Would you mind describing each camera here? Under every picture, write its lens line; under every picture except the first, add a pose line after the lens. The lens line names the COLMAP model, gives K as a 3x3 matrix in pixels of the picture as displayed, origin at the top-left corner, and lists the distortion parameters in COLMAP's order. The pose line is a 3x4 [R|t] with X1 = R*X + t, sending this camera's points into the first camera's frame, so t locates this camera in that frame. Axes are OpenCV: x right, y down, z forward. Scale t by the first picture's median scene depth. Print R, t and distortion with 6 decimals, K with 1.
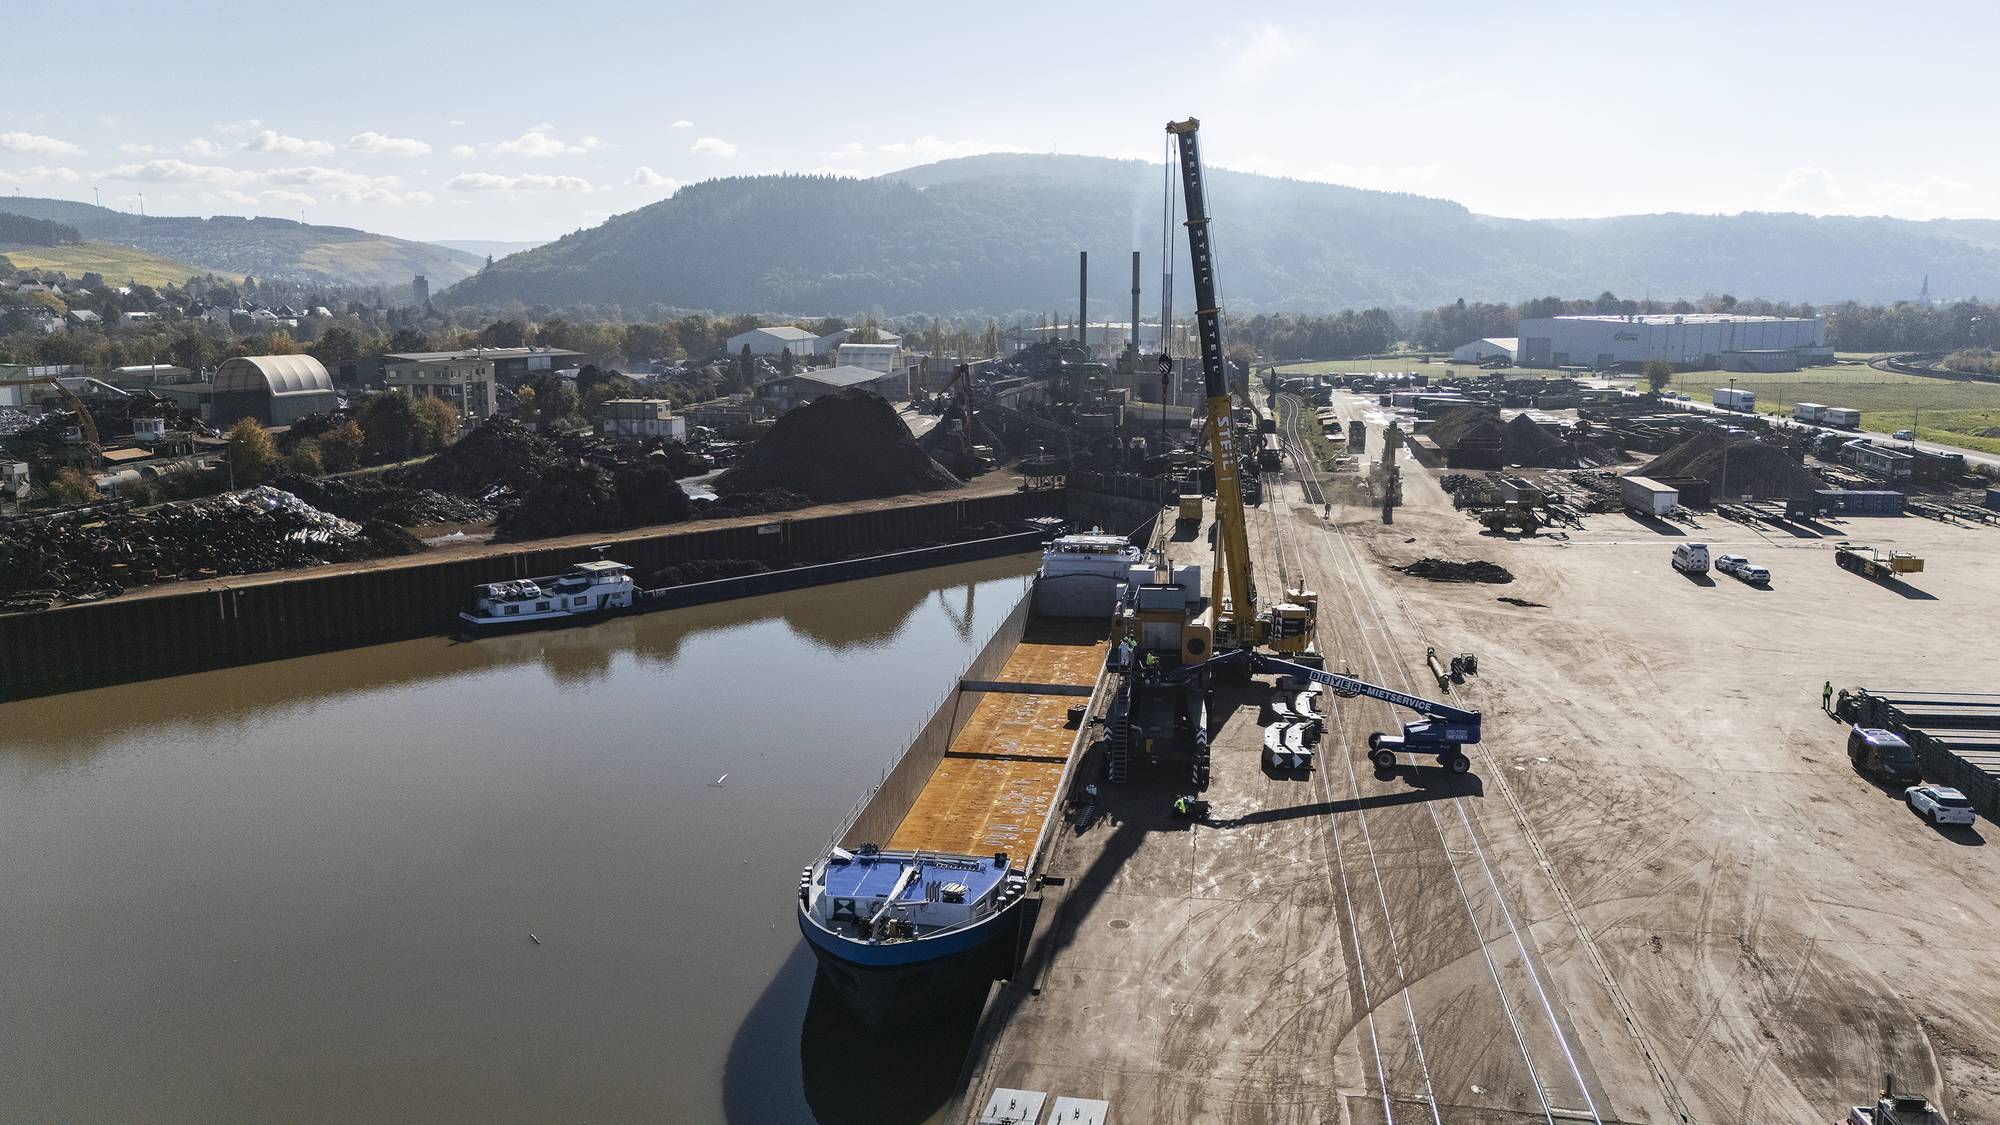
lens RADIAL K [[1551.4, 0, 999.0], [0, 1551.4, 561.5], [0, 0, 1]] dist [0.027692, -0.001355]
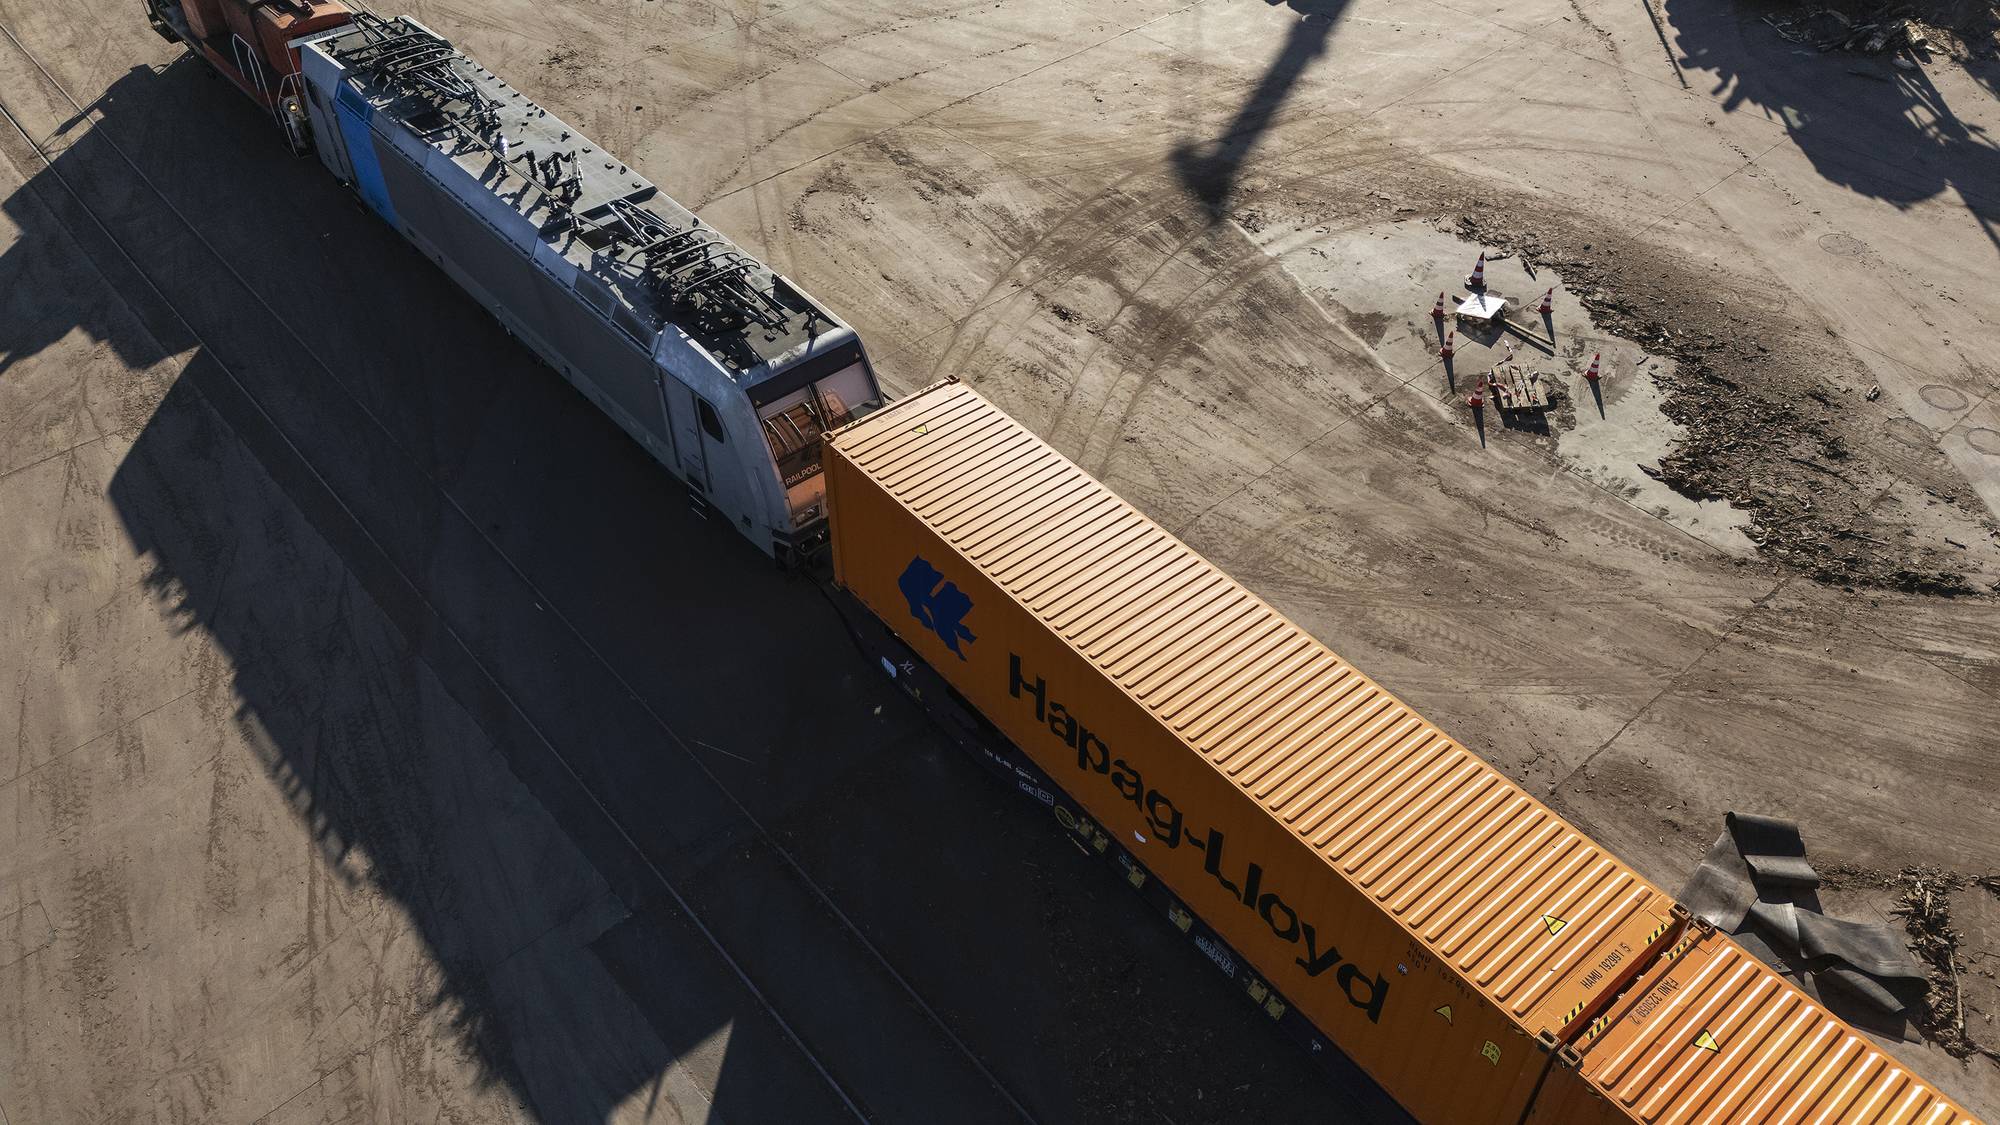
lens RADIAL K [[1551.4, 0, 999.4], [0, 1551.4, 560.4], [0, 0, 1]] dist [0.027692, -0.001355]
pose [[0.657736, -0.508189, 0.555992, 0.105459], [0.146054, 0.810160, 0.567723, 0.045061], [-0.738953, -0.292206, 0.607094, 0.620025]]
